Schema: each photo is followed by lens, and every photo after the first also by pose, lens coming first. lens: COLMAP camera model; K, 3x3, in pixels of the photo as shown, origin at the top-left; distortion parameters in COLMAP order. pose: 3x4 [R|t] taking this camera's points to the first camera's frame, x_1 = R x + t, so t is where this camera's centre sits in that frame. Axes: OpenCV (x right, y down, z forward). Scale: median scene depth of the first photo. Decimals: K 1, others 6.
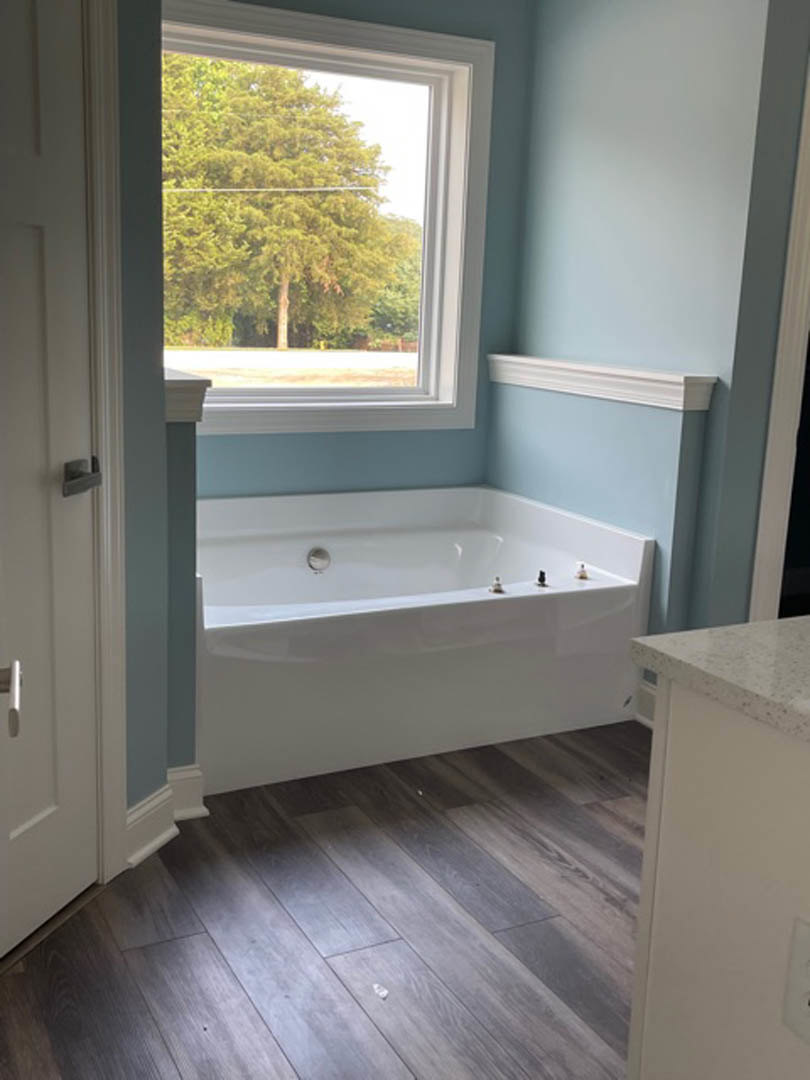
lens RADIAL K [[1161.9, 0, 405.2], [0, 1161.9, 540.9], [0, 0, 1]] dist [0.047299, 0.000000]
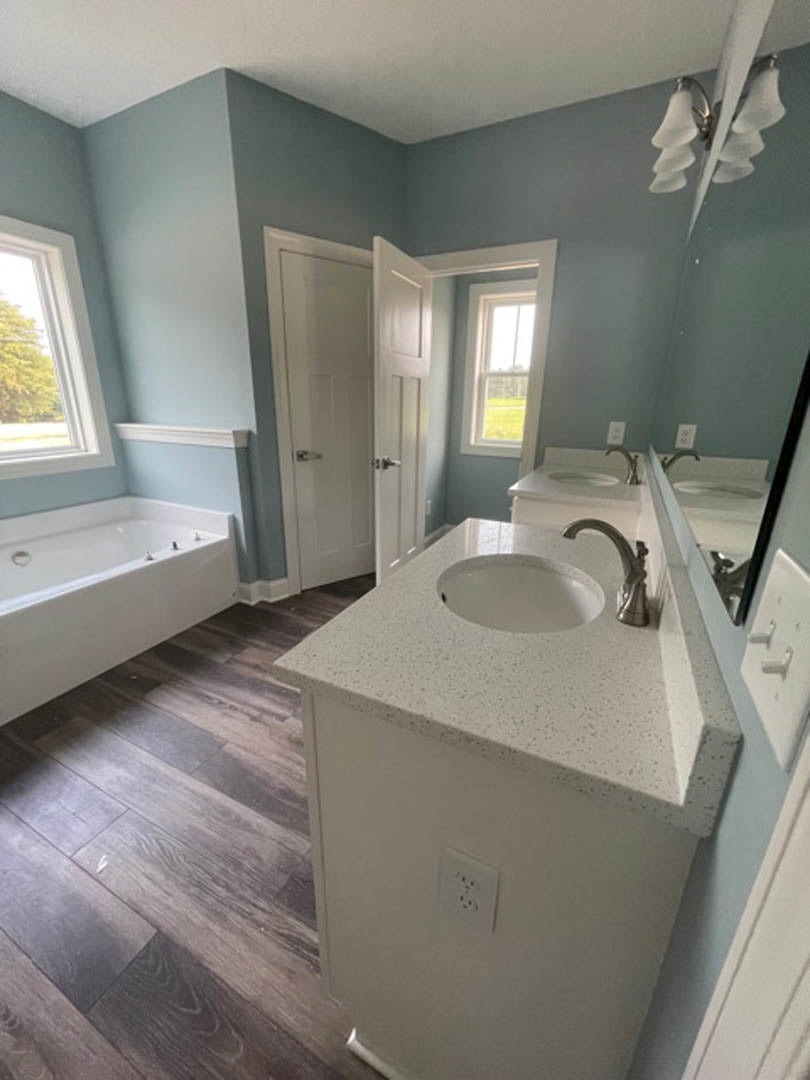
lens RADIAL K [[437.2, 0, 405.1], [0, 437.2, 535.9], [0, 0, 1]] dist [-0.001927, 0.000131]
pose [[0.807494, -0.202398, 0.554066, 0.033398], [0.139064, 0.978135, 0.154637, -0.042551], [-0.573249, -0.047818, 0.817984, 0.234888]]
